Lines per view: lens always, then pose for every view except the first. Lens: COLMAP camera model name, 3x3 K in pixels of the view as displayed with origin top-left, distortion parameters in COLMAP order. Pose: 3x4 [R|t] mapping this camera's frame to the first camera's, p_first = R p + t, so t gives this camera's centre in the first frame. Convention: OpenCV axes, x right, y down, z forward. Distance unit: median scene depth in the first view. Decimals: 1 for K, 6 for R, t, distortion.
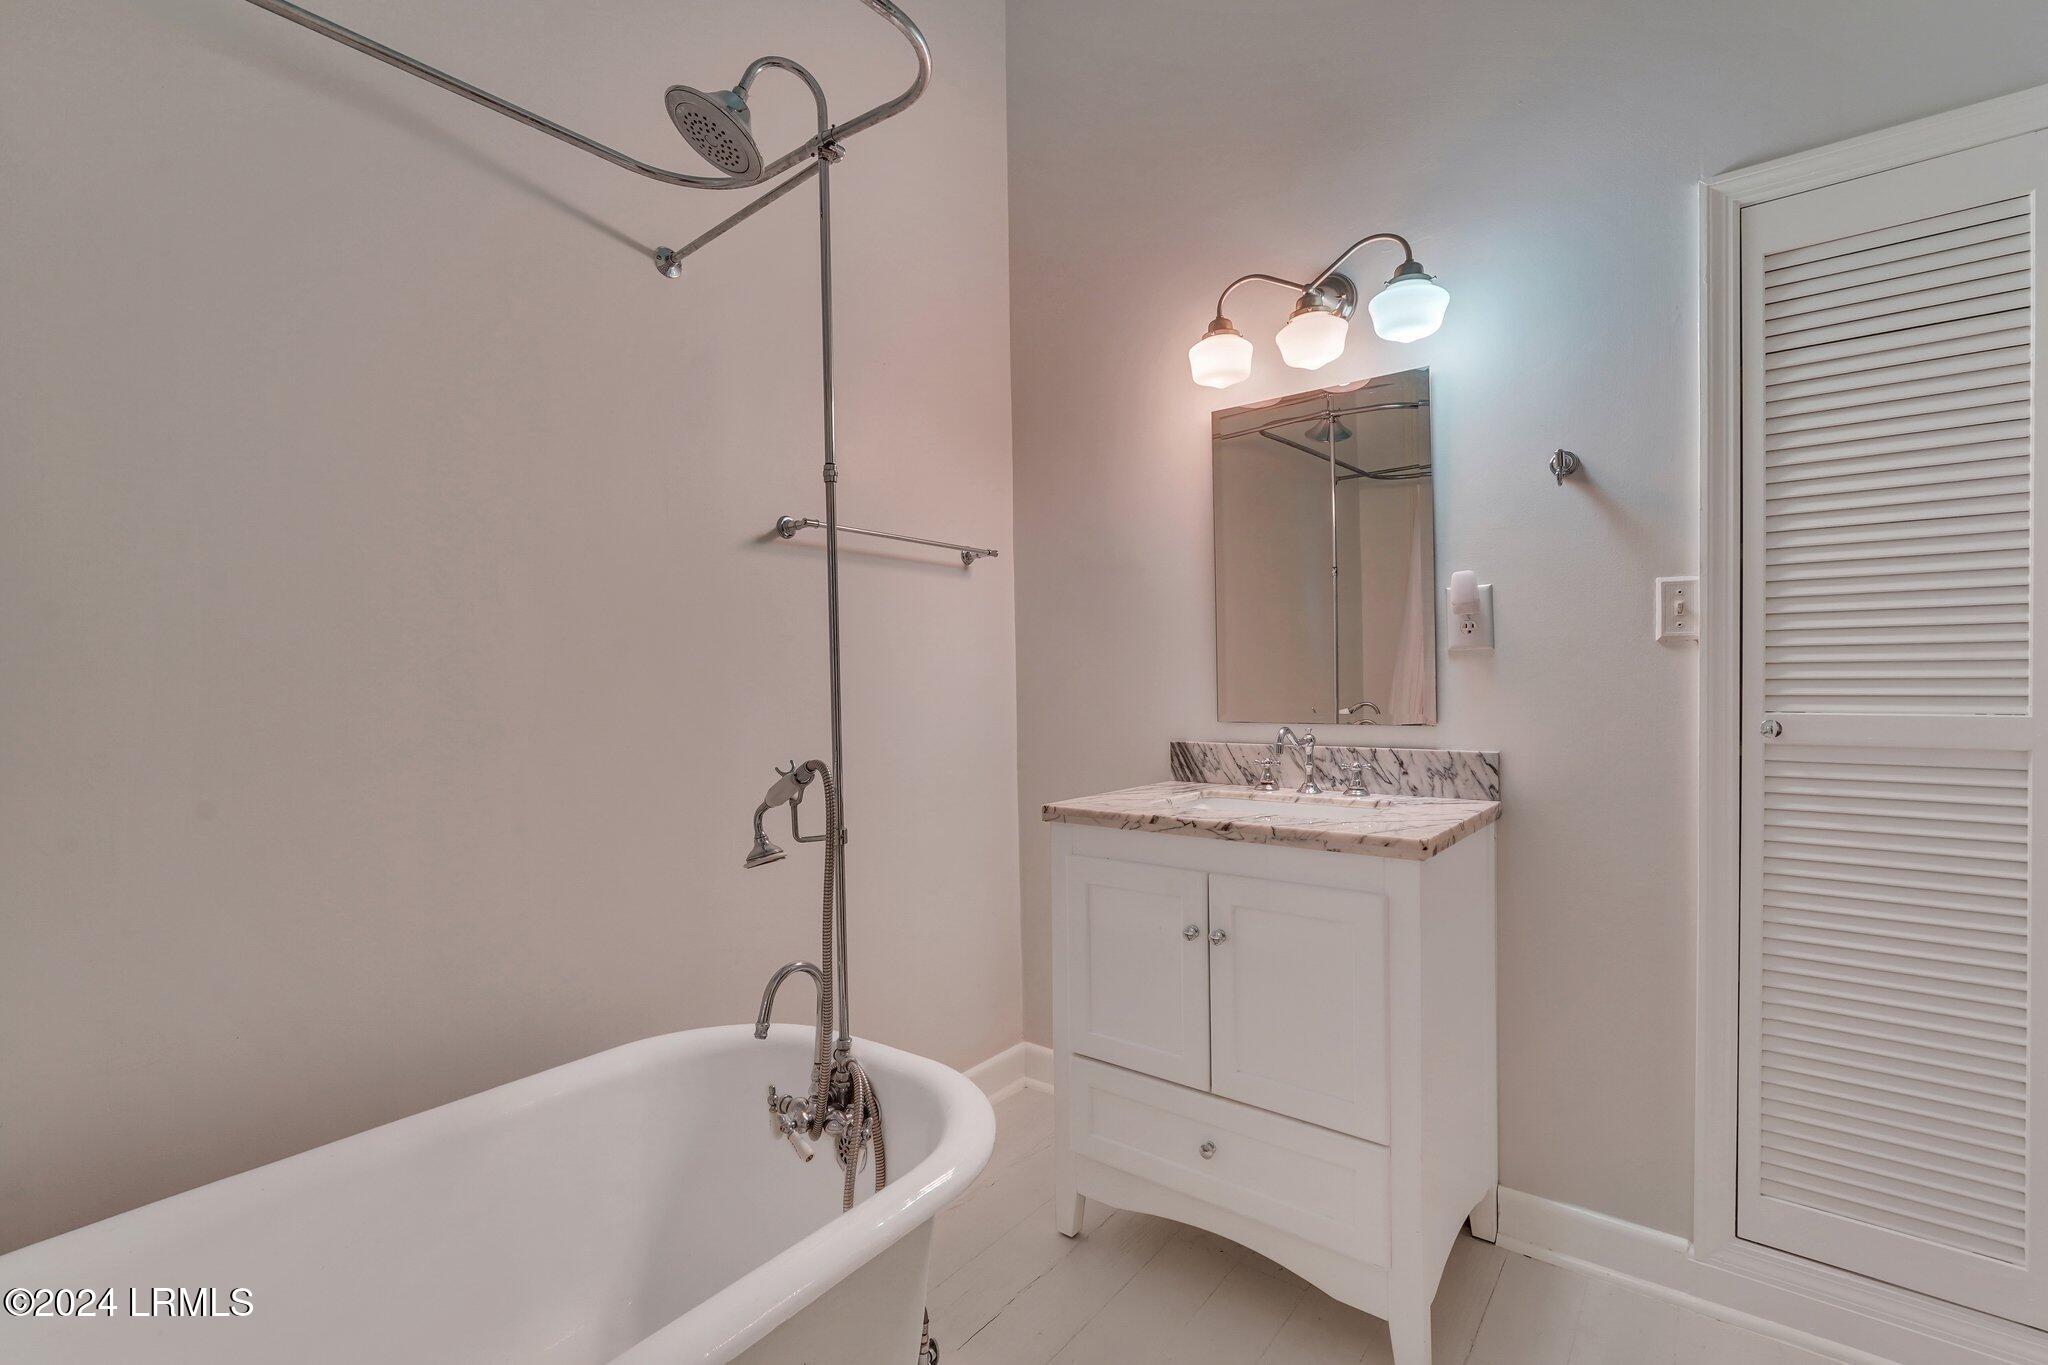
lens RADIAL K [[923.1, 0, 1022.8], [0, 923.1, 695.7], [0, 0, 1]] dist [0.000059, 0.001394]
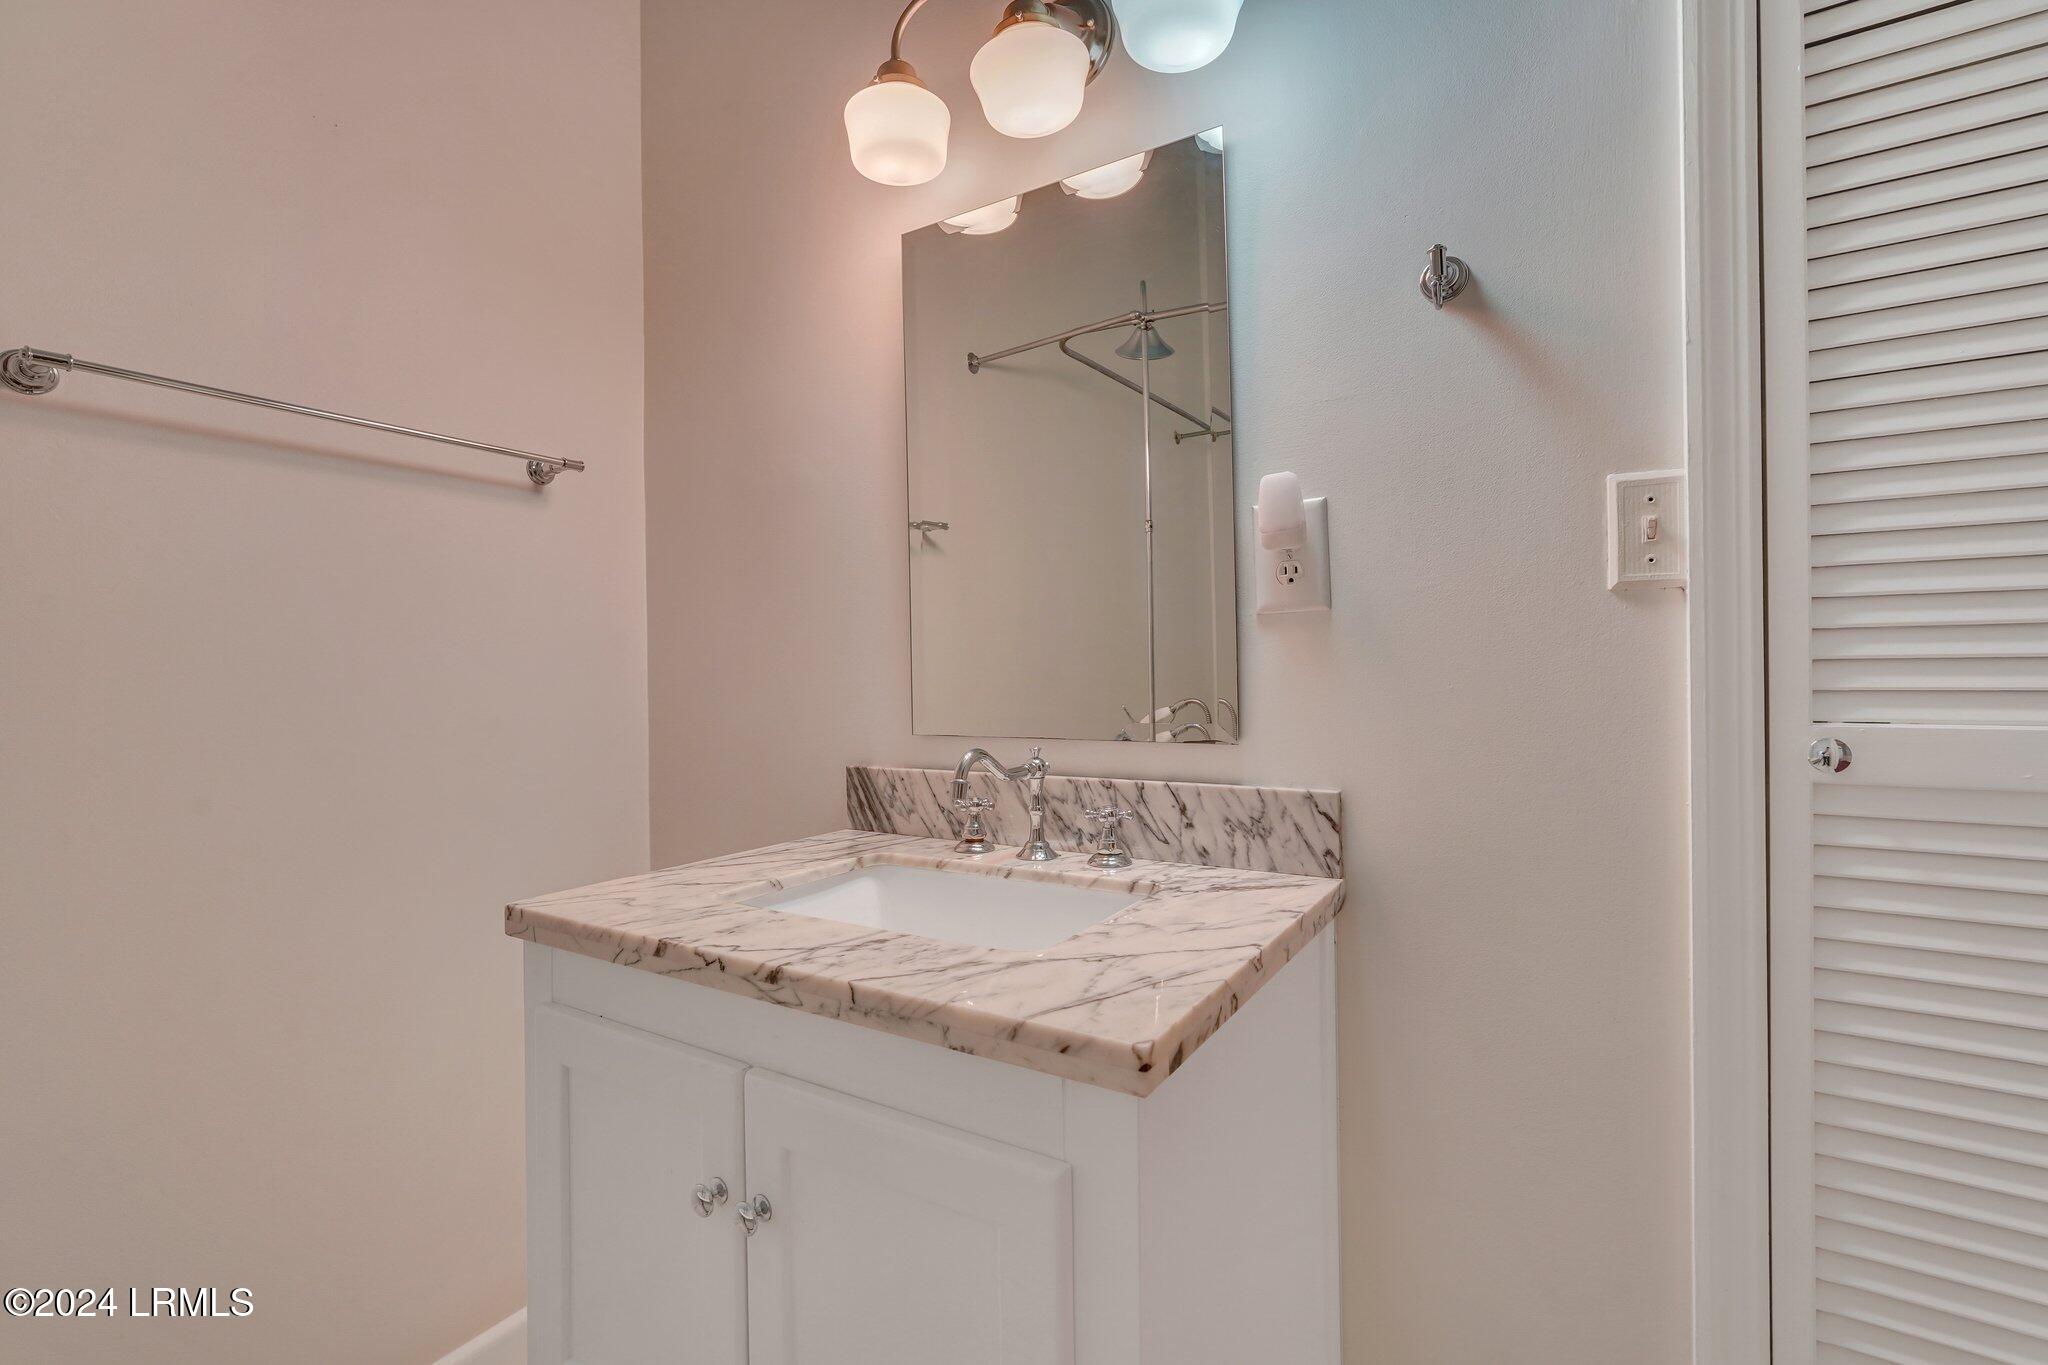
lens RADIAL K [[923.1, 0, 1023.0], [0, 923.1, 673.2], [0, 0, 1]] dist [0.000059, 0.001394]
pose [[0.991503, 0.002648, 0.130056, 0.245187], [0.000332, 0.999738, -0.022887, 0.001503], [-0.130082, 0.022735, 0.991243, 0.455129]]
